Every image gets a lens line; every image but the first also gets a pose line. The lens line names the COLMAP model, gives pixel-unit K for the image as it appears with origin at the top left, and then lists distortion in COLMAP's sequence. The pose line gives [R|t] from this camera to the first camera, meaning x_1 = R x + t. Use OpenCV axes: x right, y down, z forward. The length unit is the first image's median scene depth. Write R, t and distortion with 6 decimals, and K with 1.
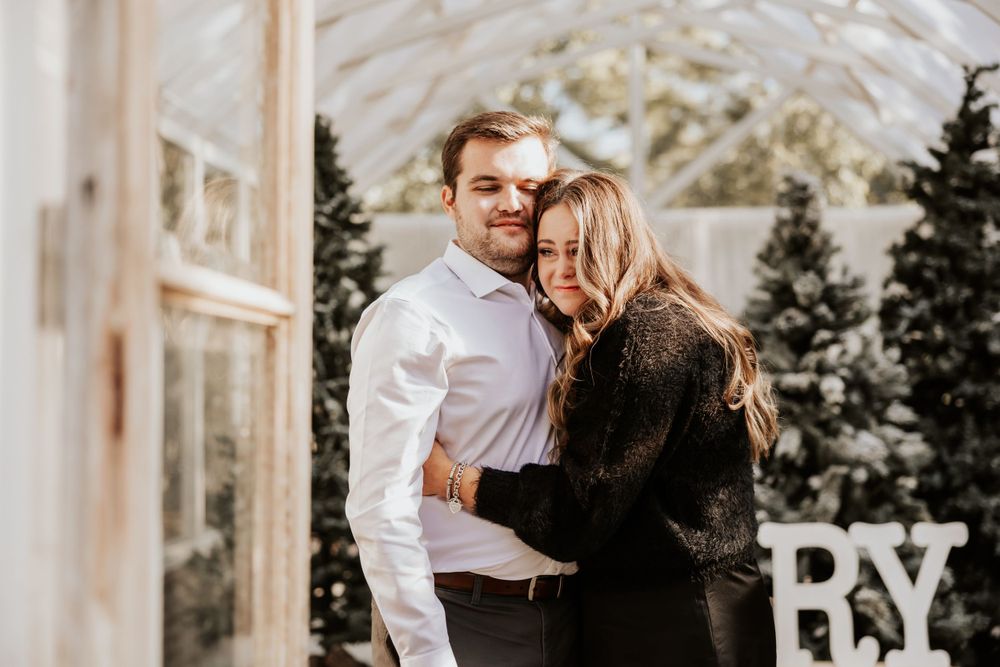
lens RADIAL K [[1317.9, 0, 500.0], [0, 1317.9, 333.5], [0, 0, 1]] dist [-0.004197, -0.008917]
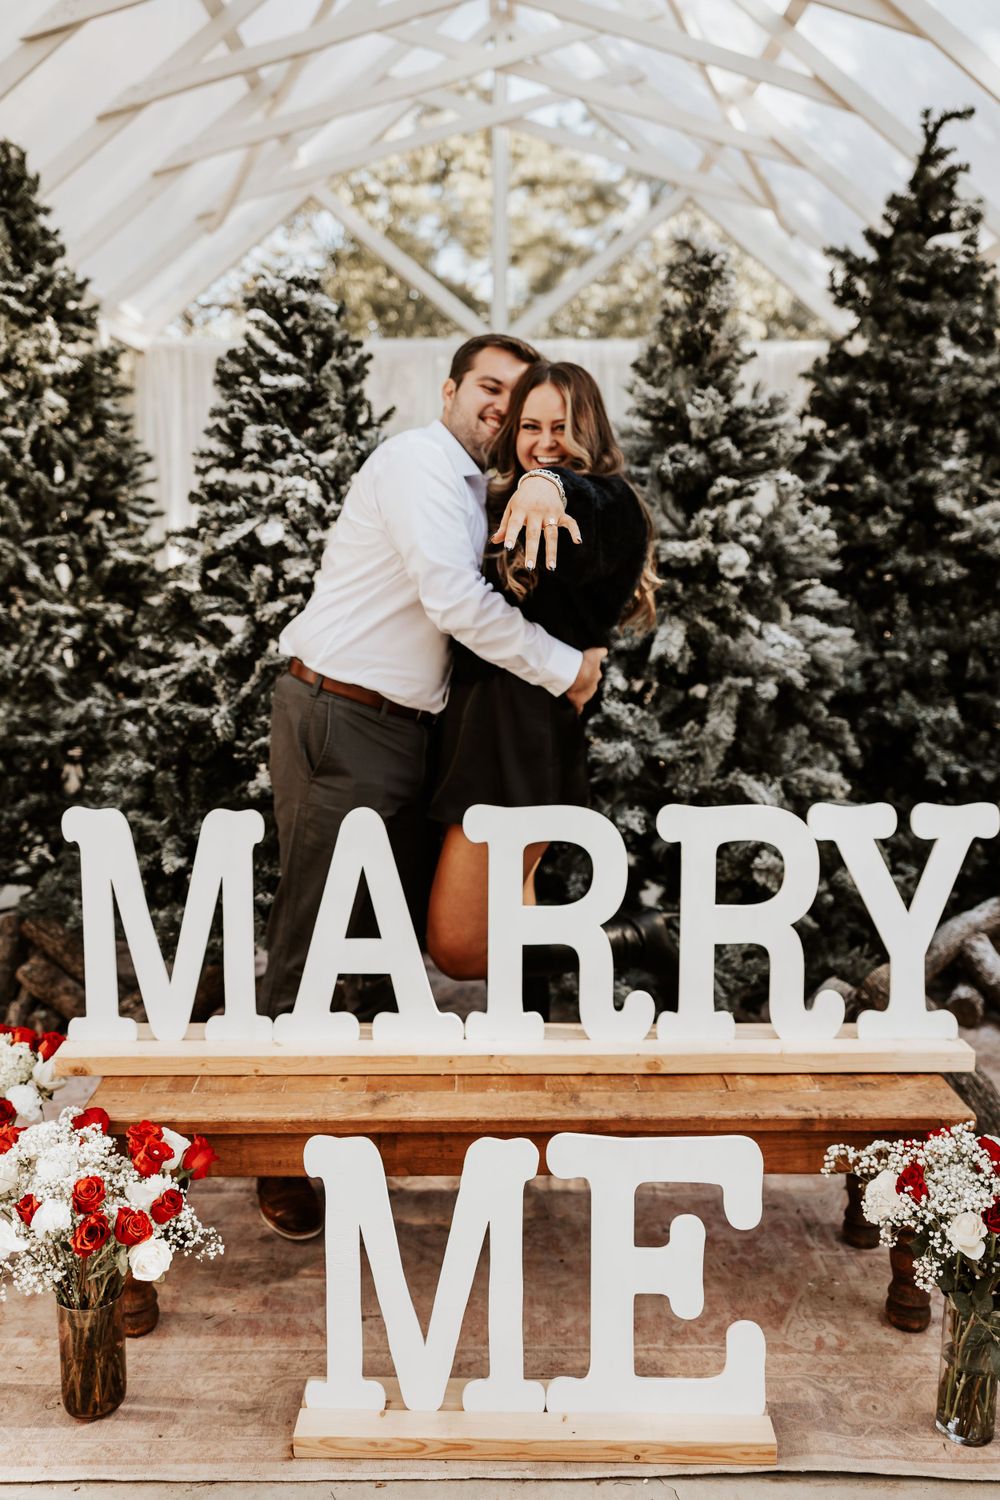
lens RADIAL K [[1178.4, 0, 492.8], [0, 1178.4, 710.9], [0, 0, 1]] dist [0.000593, 0.005425]
pose [[0.996754, 0.001397, 0.080495, 0.072286], [-0.016548, 0.982056, 0.187860, 0.004067], [-0.078789, -0.188582, 0.978892, 0.367399]]
